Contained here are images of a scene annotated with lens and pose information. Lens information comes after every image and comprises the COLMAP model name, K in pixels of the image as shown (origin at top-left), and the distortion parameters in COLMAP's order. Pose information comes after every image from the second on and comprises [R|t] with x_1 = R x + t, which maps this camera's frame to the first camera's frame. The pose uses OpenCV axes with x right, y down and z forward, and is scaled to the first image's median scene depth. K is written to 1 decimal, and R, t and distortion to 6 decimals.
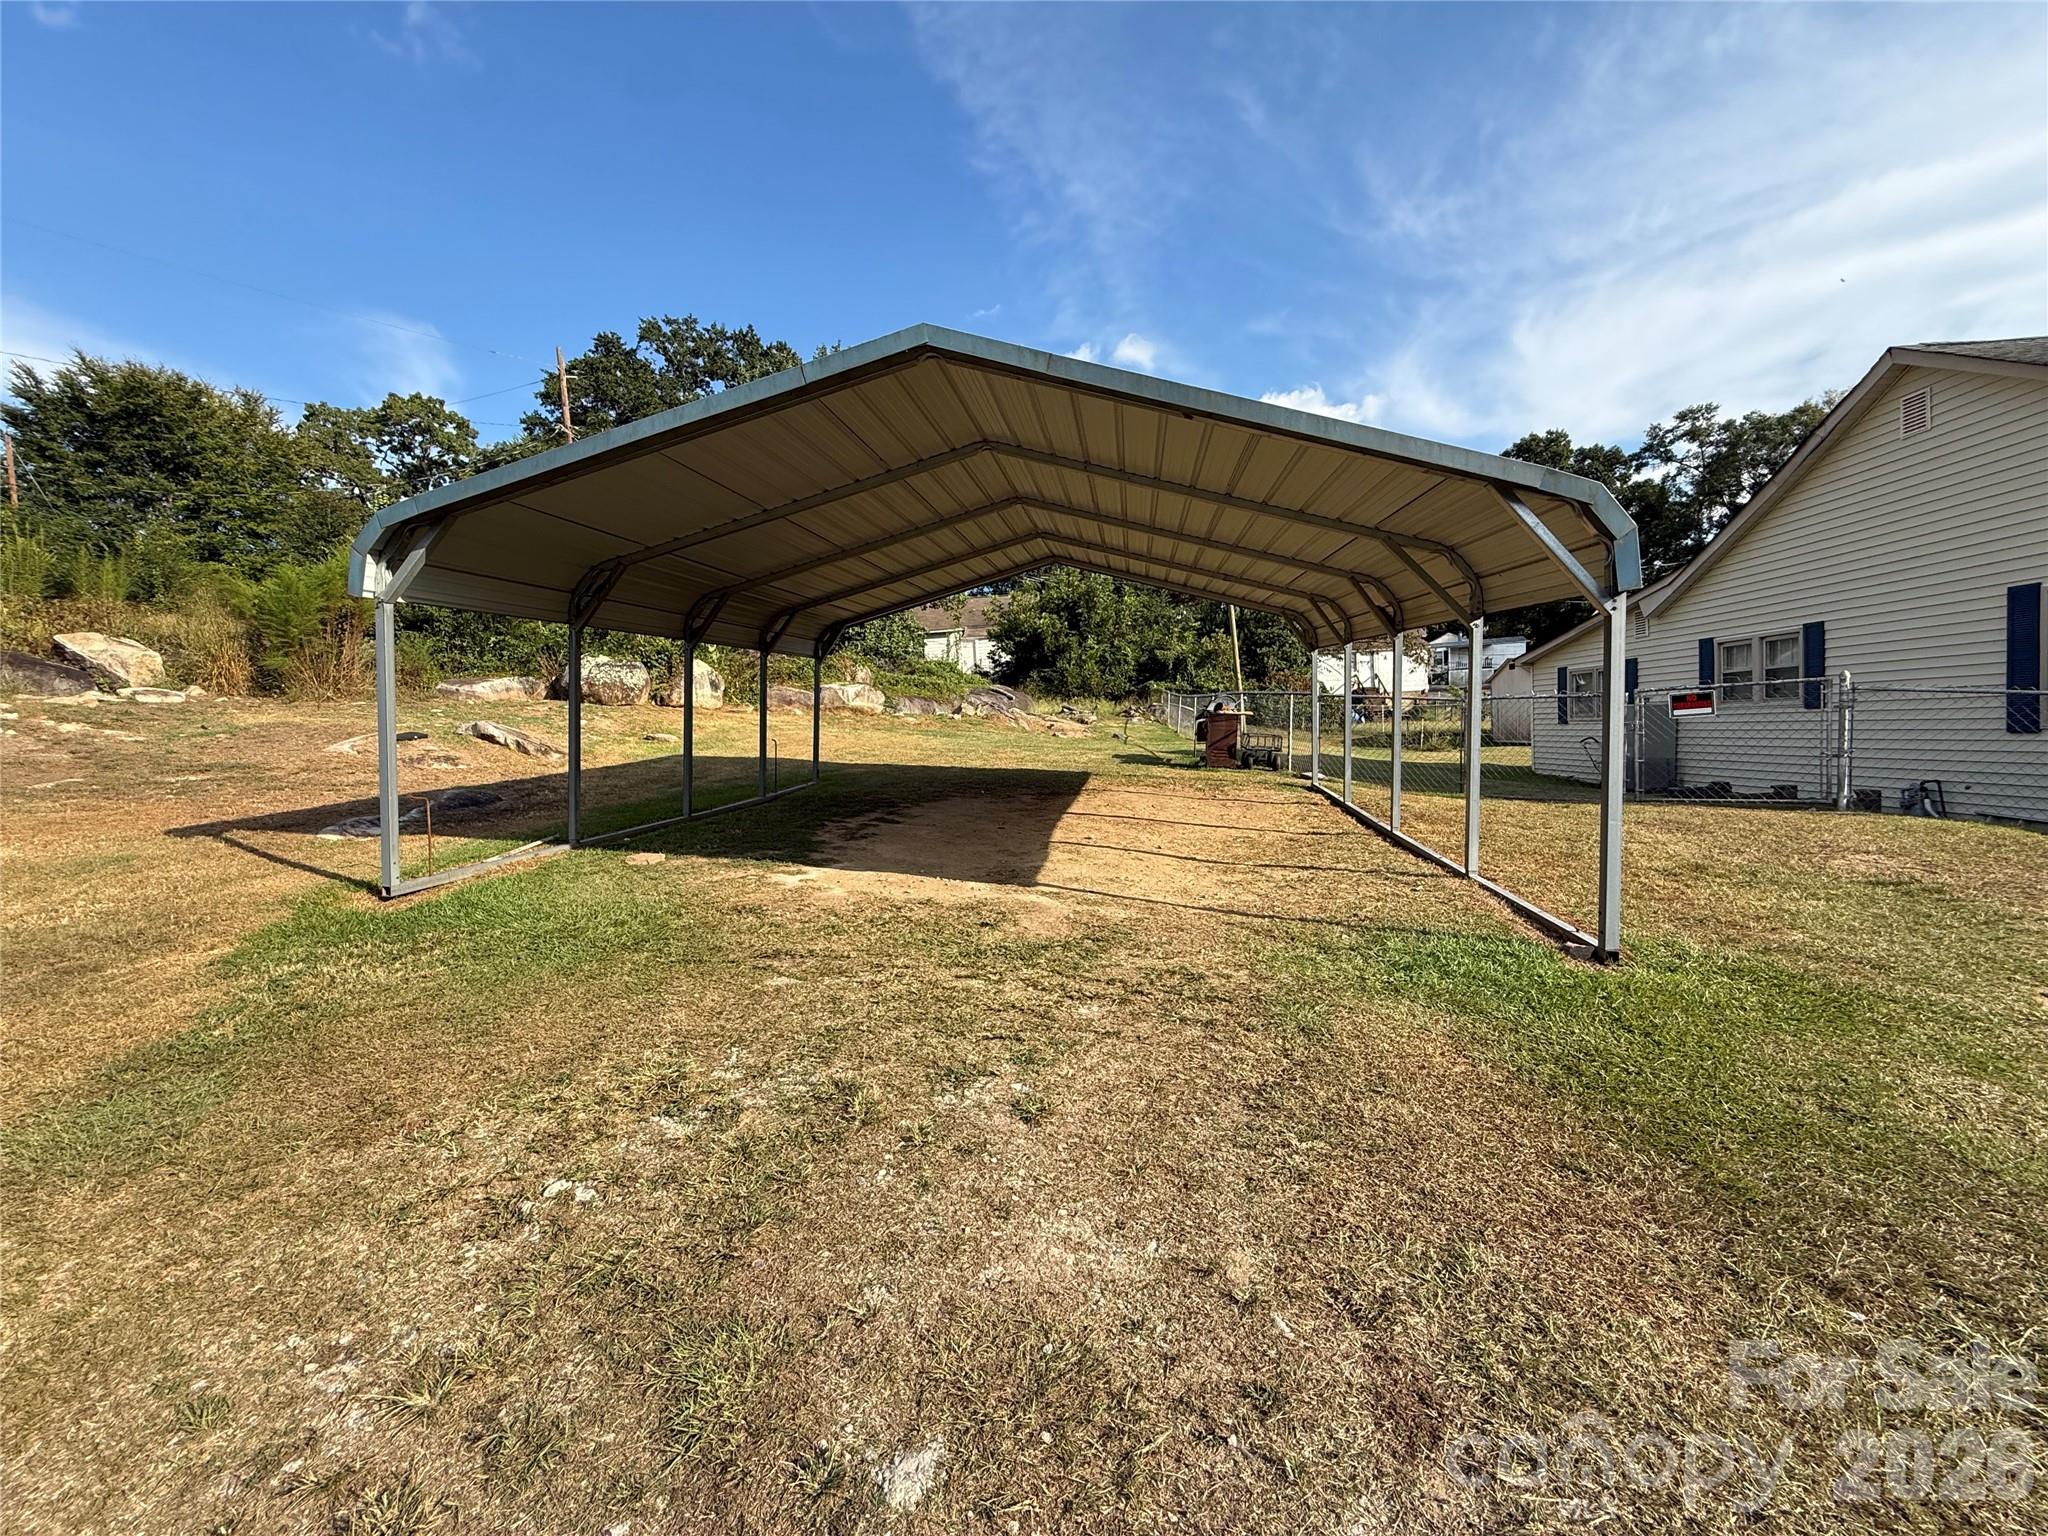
lens RADIAL K [[815.7, 0, 1007.9], [0, 815.7, 795.2], [0, 0, 1]] dist [0.000818, 0.000468]
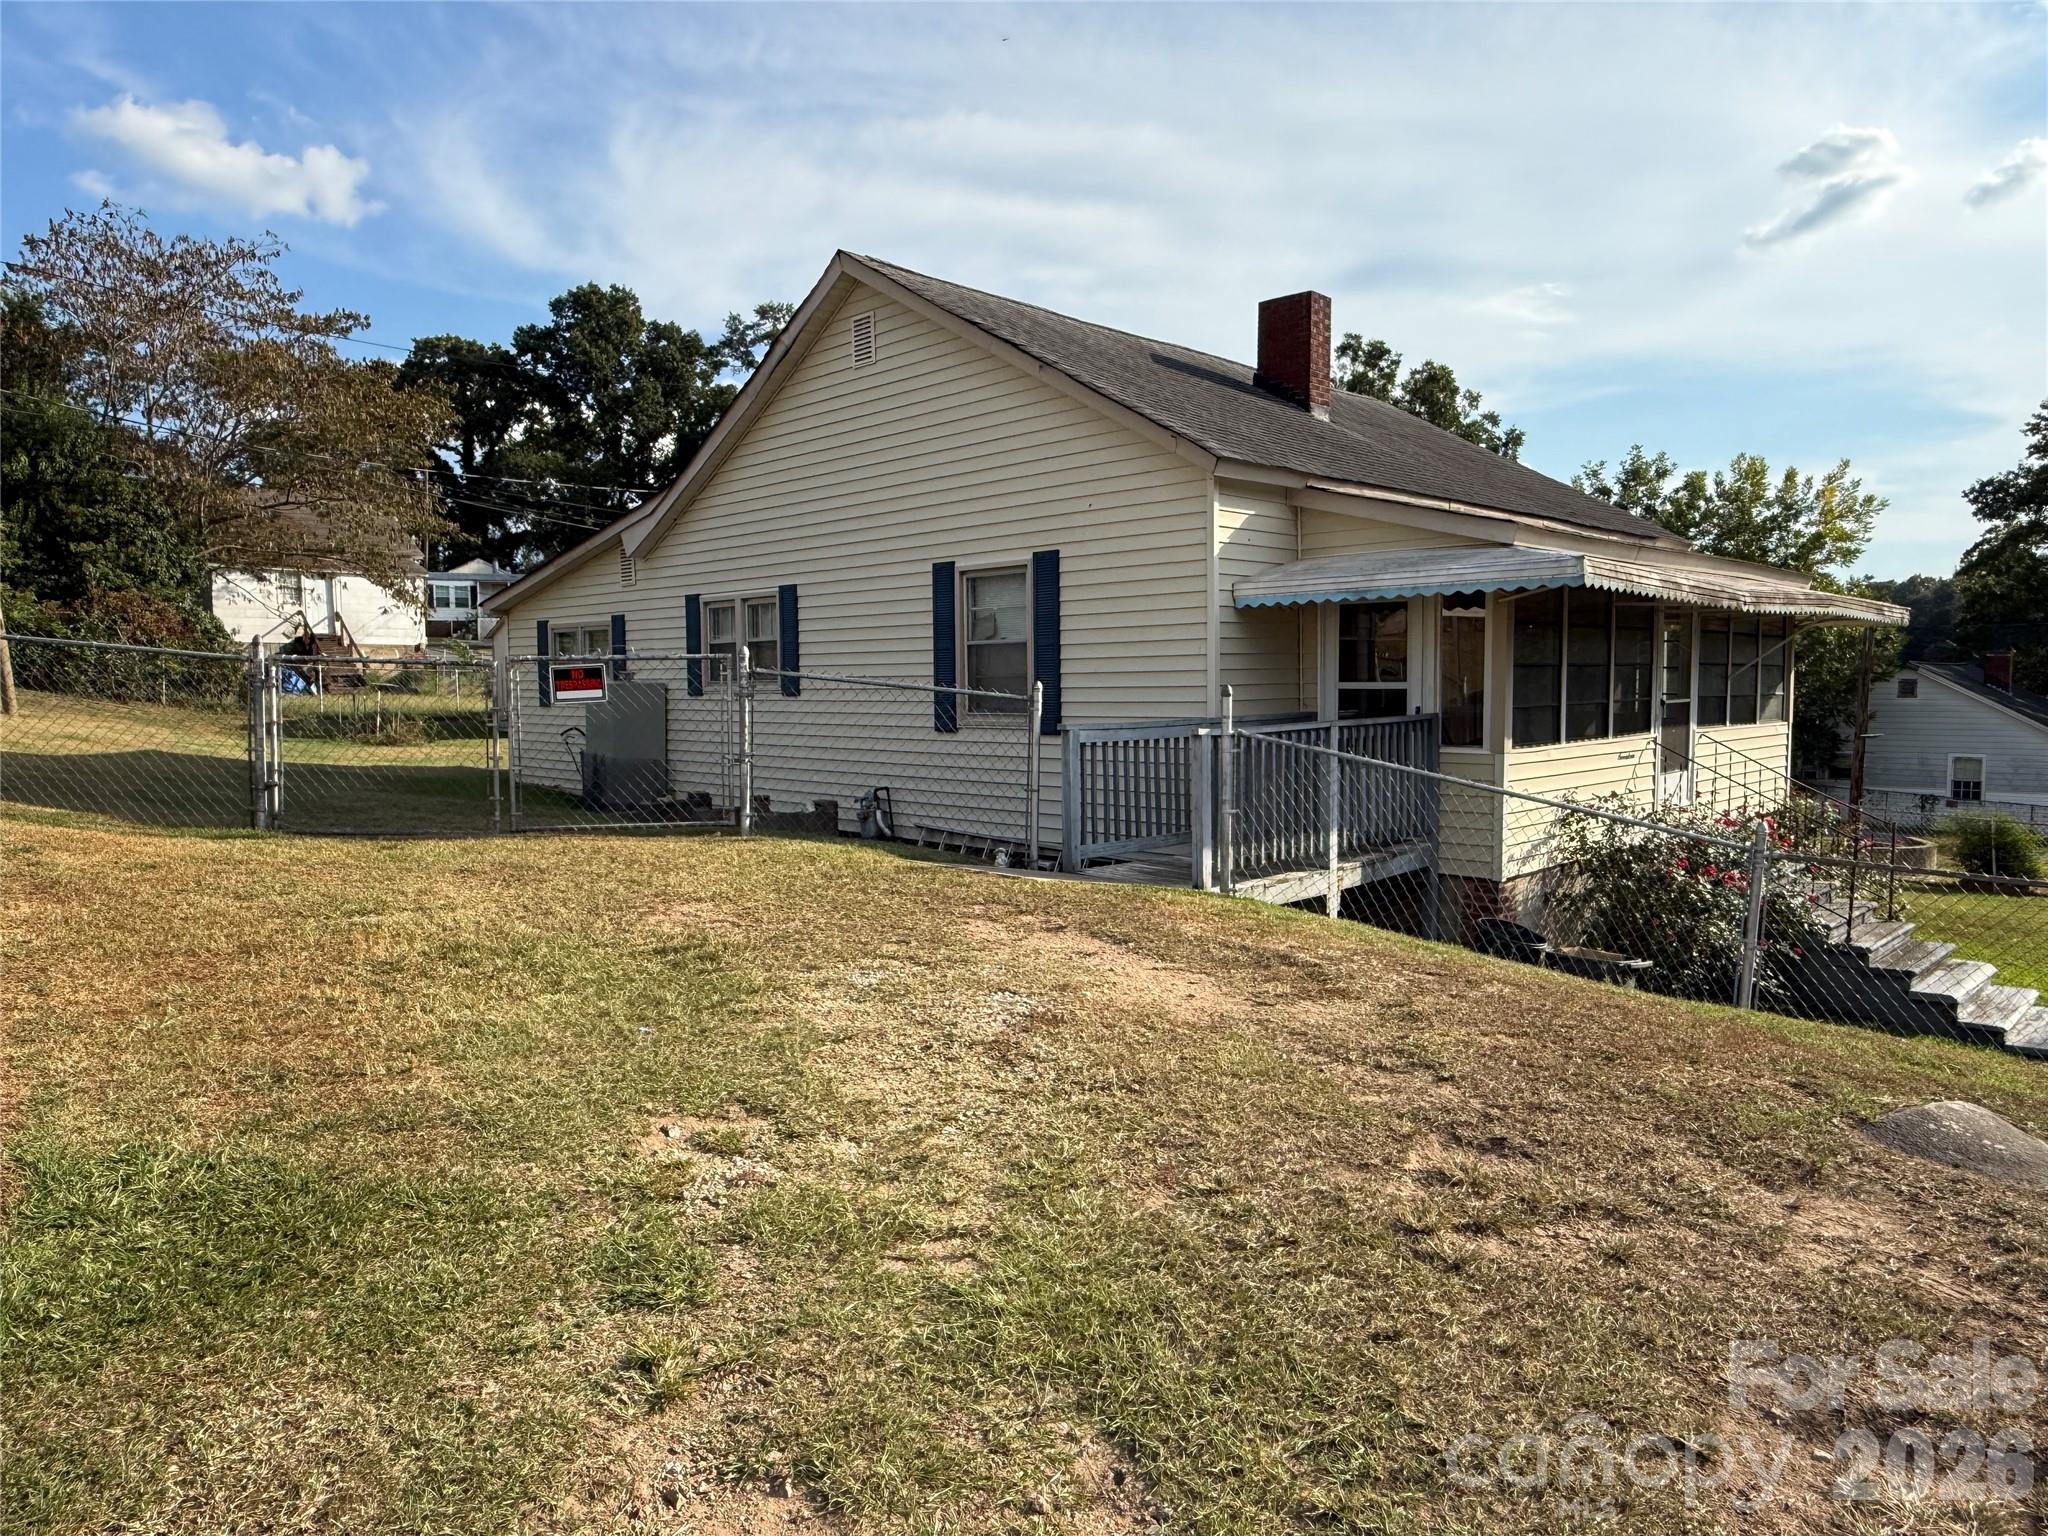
lens RADIAL K [[1334.8, 0, 1044.8], [0, 1334.8, 803.7], [0, 0, 1]] dist [0.002407, -0.007302]
pose [[0.640599, -0.025105, 0.767465, 0.019701], [0.032494, 0.999456, 0.005571, -0.000549], [-0.767188, 0.021370, 0.641066, 0.001662]]
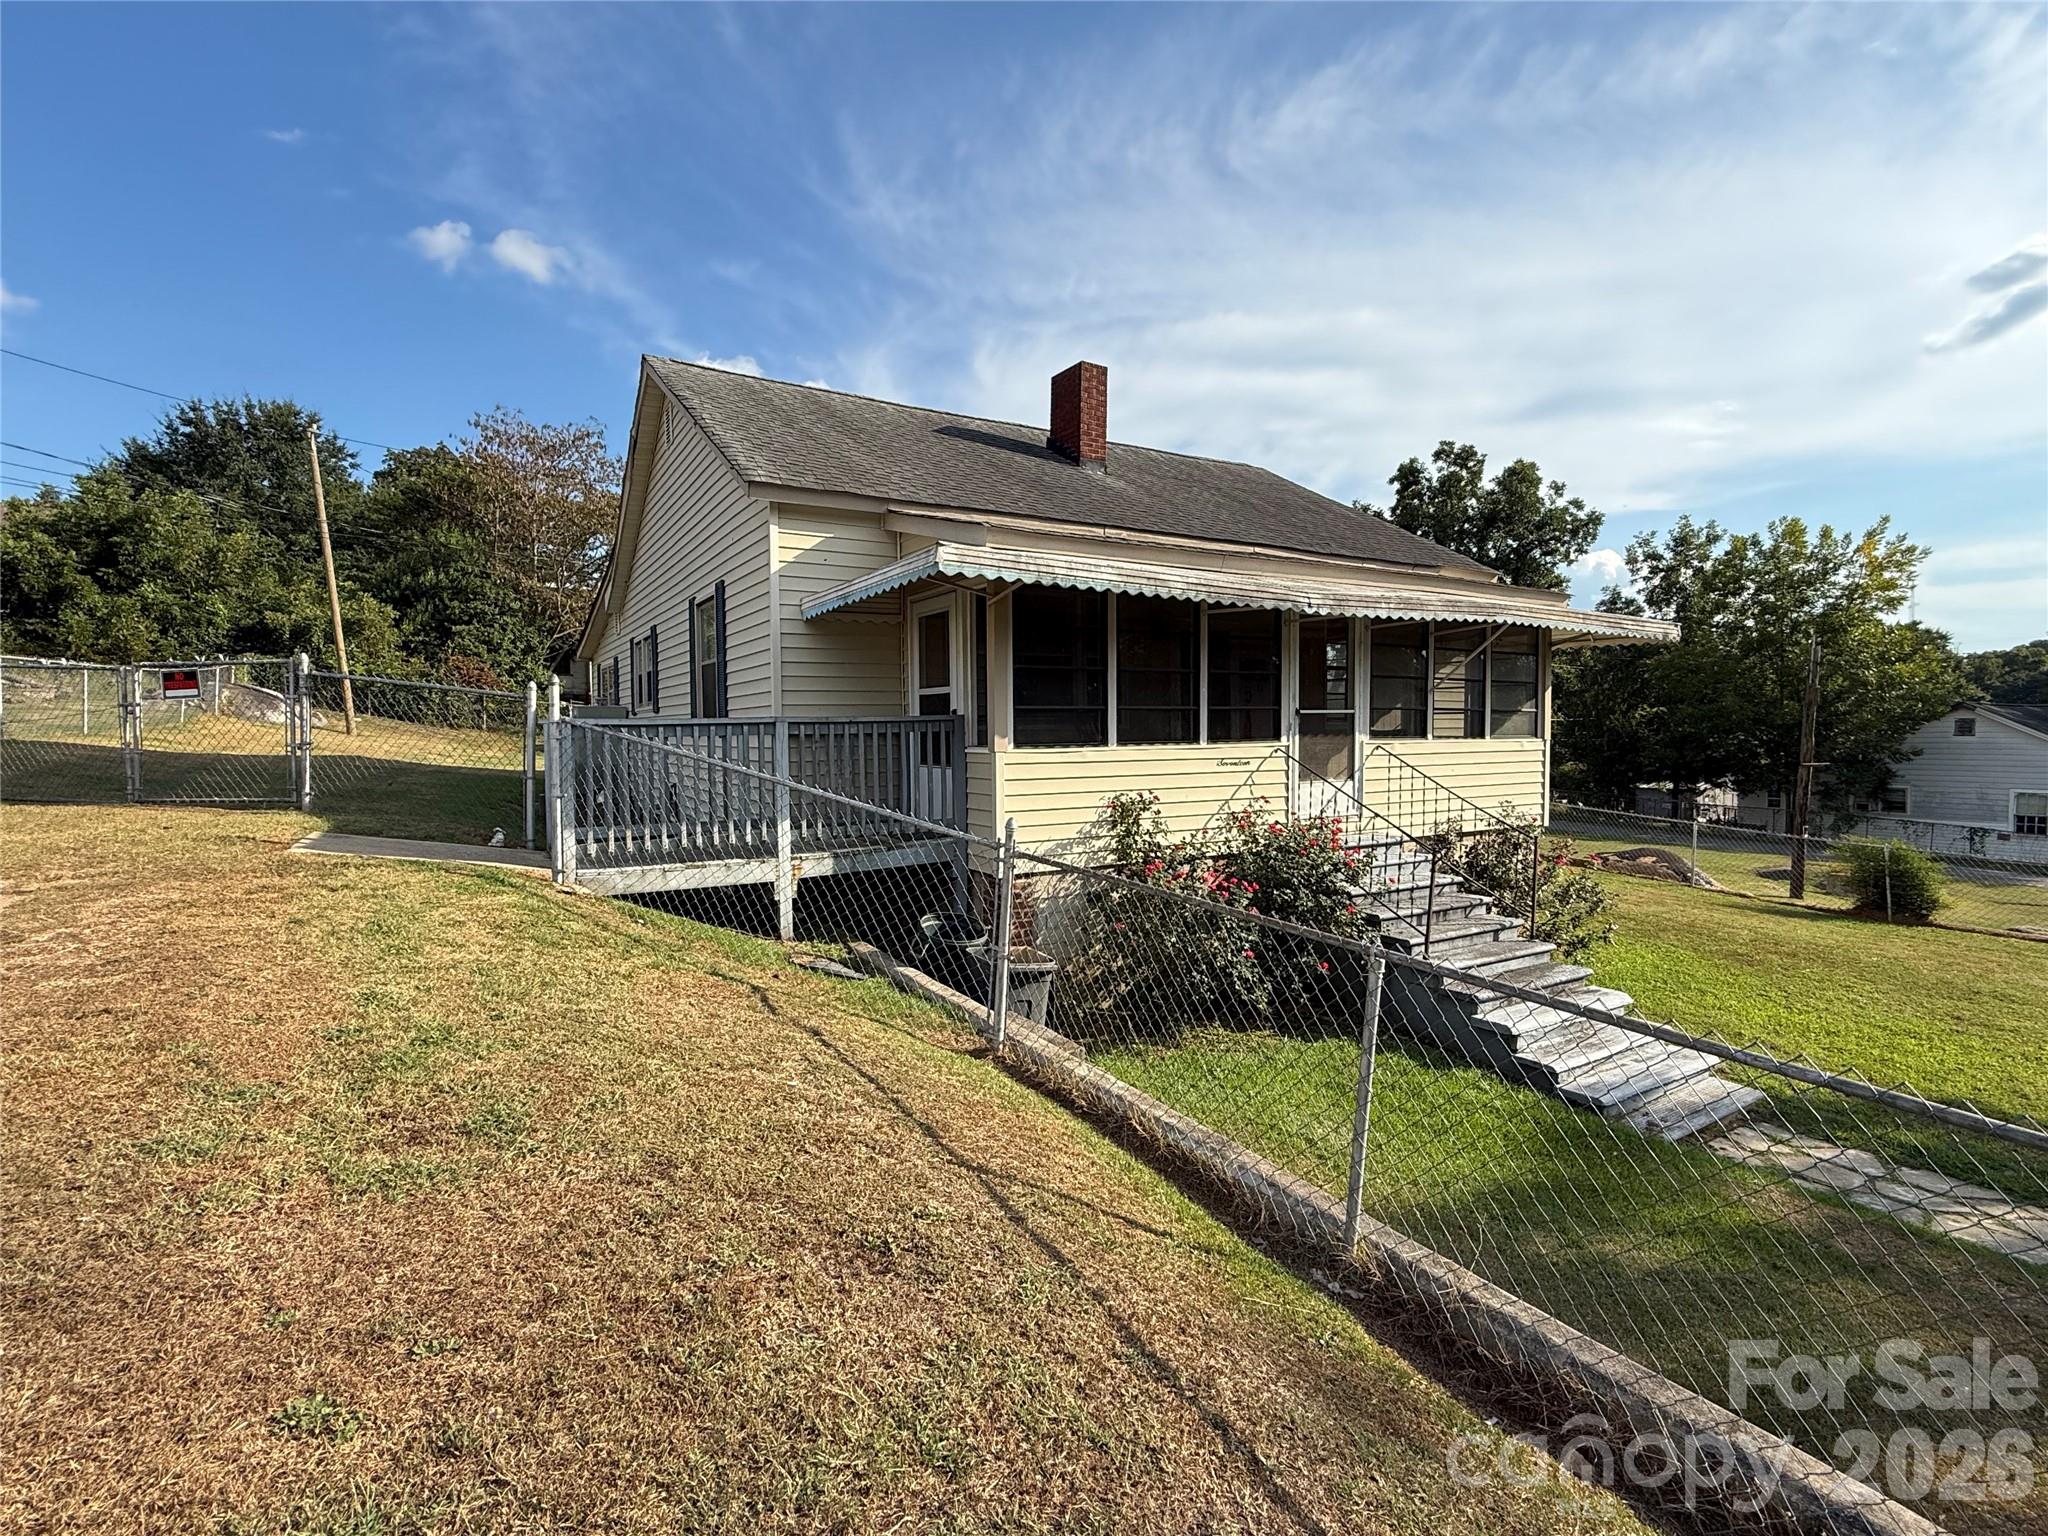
lens RADIAL K [[954.8, 0, 1046.3], [0, 954.8, 799.0], [0, 0, 1]] dist [-0.003968, 0.002407]
pose [[0.821417, 0.006011, 0.570296, 0.104571], [0.005740, 0.999807, -0.018804, 0.003408], [-0.570299, 0.018720, 0.821224, -0.032579]]
